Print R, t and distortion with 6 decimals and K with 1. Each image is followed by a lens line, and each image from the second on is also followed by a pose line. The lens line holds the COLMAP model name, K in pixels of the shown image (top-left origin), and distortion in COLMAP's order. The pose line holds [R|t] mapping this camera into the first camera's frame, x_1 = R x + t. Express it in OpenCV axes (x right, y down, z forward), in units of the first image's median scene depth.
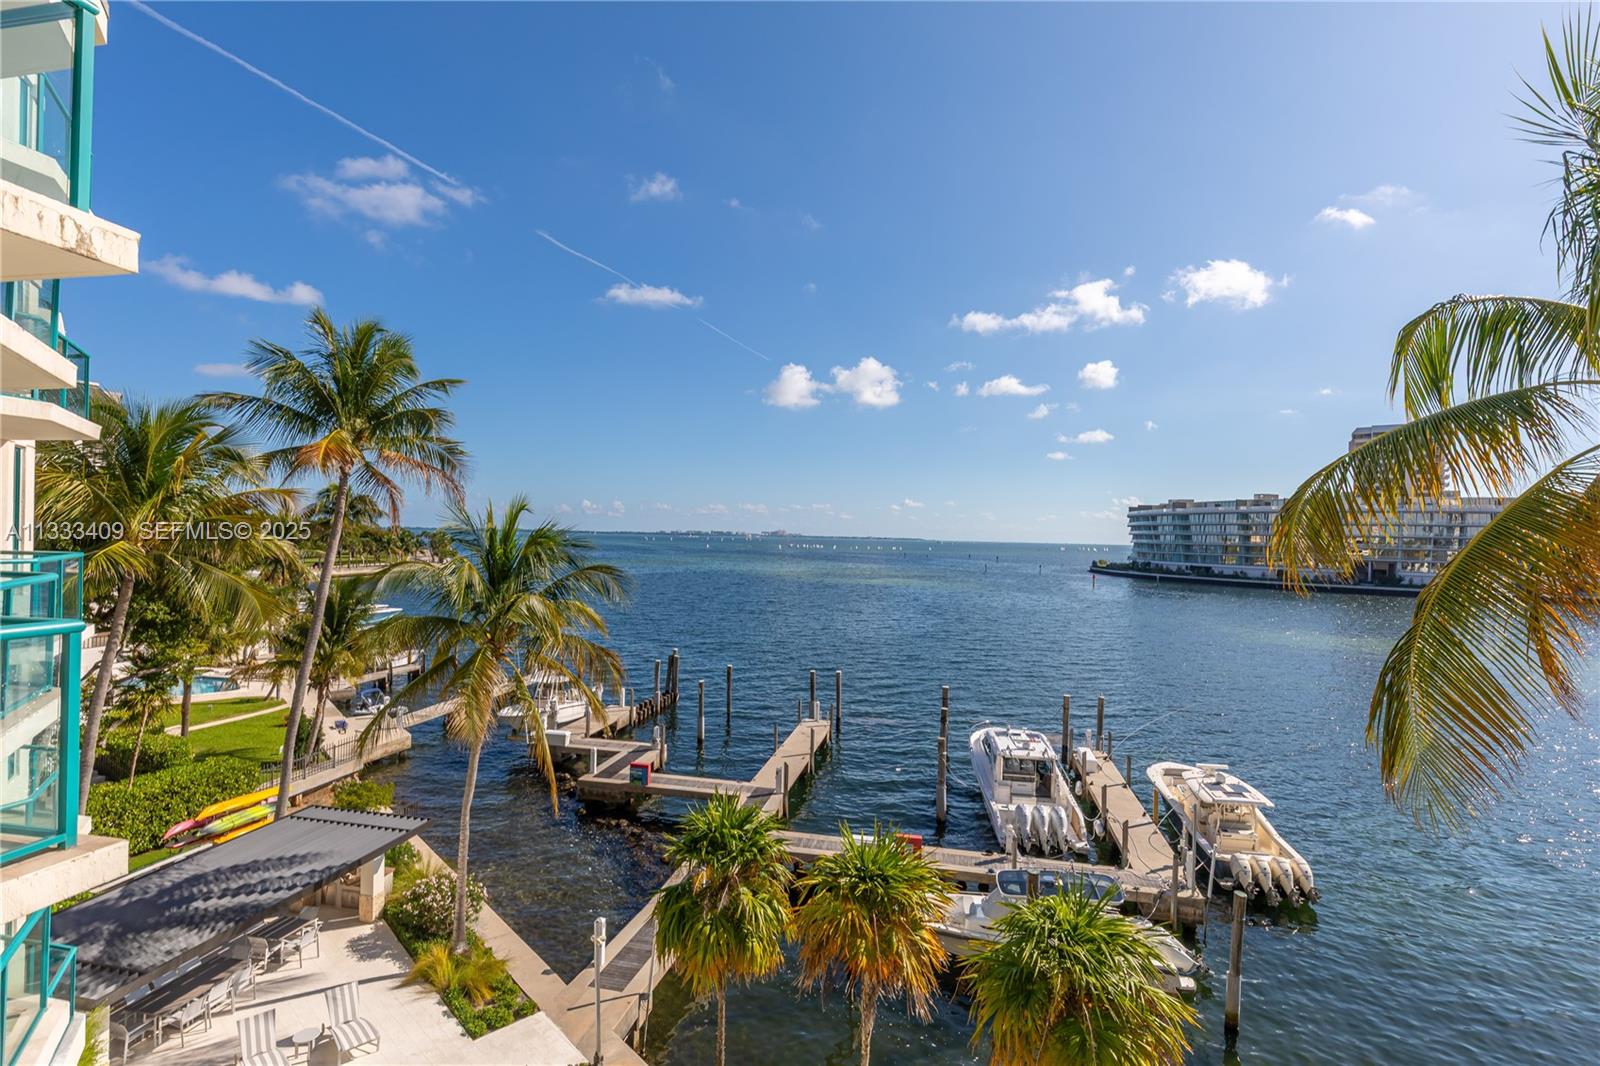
lens RADIAL K [[764.8, 0, 783.8], [0, 764.8, 513.5], [0, 0, 1]] dist [-0.007250, 0.001414]
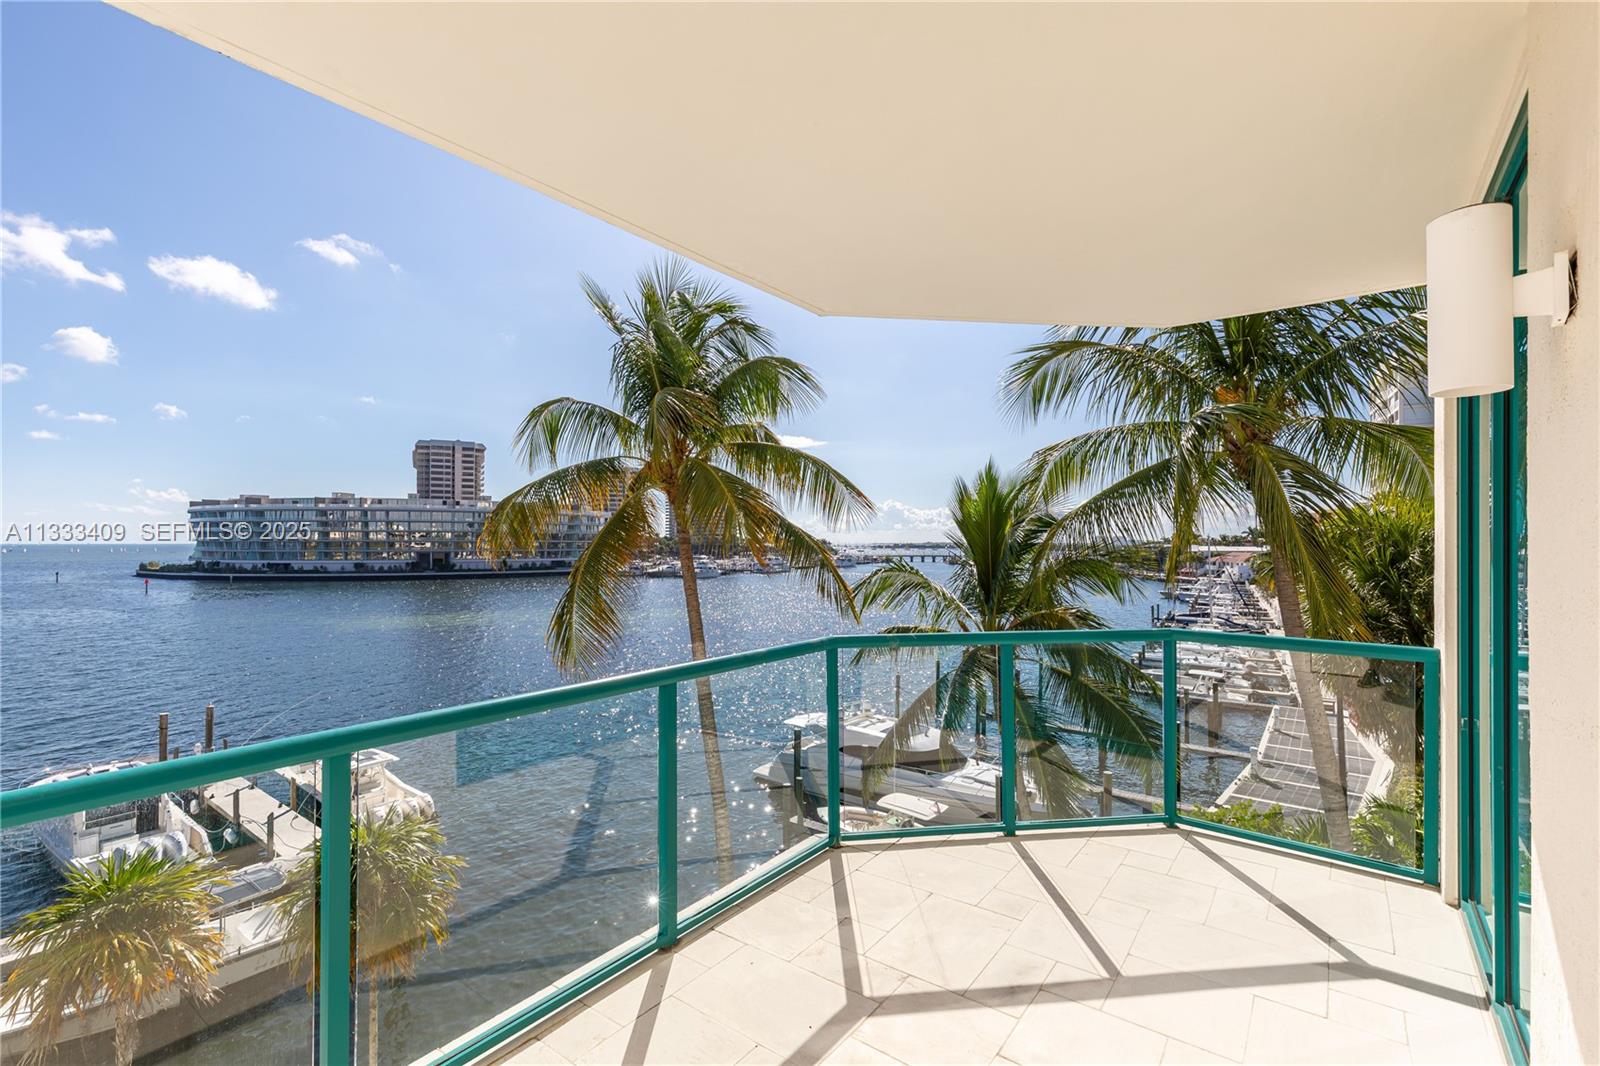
lens RADIAL K [[734.2, 0, 797.0], [0, 734.2, 534.3], [0, 0, 1]] dist [0.008910, -0.002439]
pose [[0.422383, -0.014407, 0.906303, -0.112837], [-0.015795, 0.999605, 0.023252, -0.004215], [-0.906280, -0.024136, 0.421989, -0.035861]]
